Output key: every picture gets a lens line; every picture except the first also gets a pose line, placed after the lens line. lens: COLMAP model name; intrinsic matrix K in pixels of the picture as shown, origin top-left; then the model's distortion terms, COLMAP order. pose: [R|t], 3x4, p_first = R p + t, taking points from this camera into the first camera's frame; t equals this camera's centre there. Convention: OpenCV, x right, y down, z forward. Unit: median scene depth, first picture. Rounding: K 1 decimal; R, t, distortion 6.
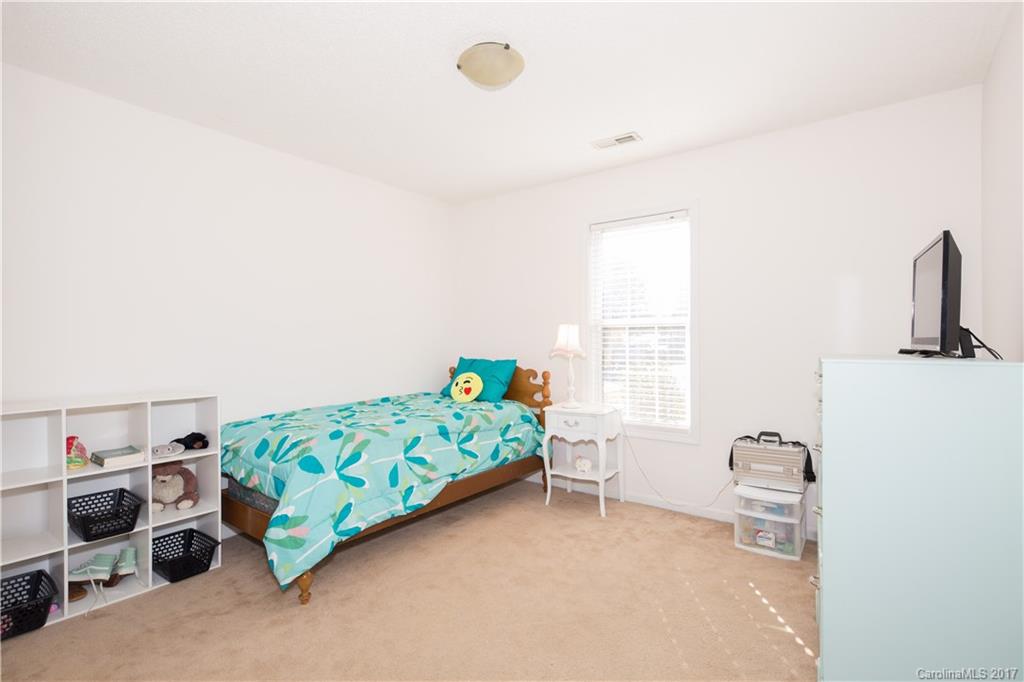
lens RADIAL K [[506.7, 0, 512.3], [0, 506.7, 343.2], [0, 0, 1]] dist [0.002563, 0.000104]
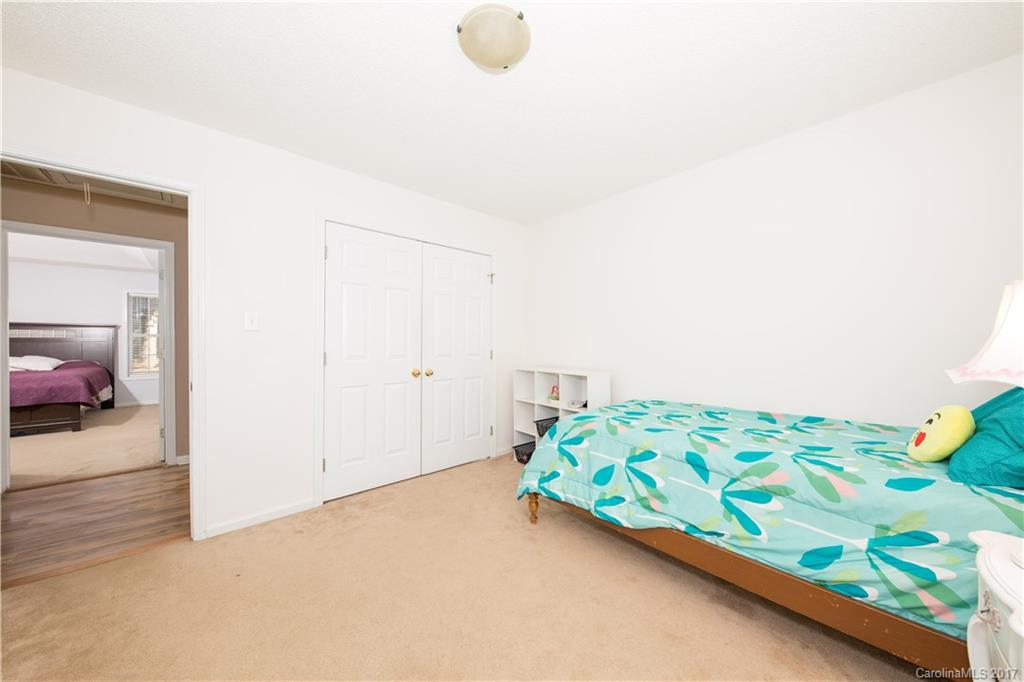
lens RADIAL K [[354.6, 0, 511.7], [0, 354.6, 339.9], [0, 0, 1]] dist [-0.012531, -0.001865]
pose [[-0.230085, -0.002815, -0.973166, 0.441087], [-0.004773, 0.999987, -0.001765, -0.001209], [0.973159, 0.004238, -0.230095, 0.894371]]
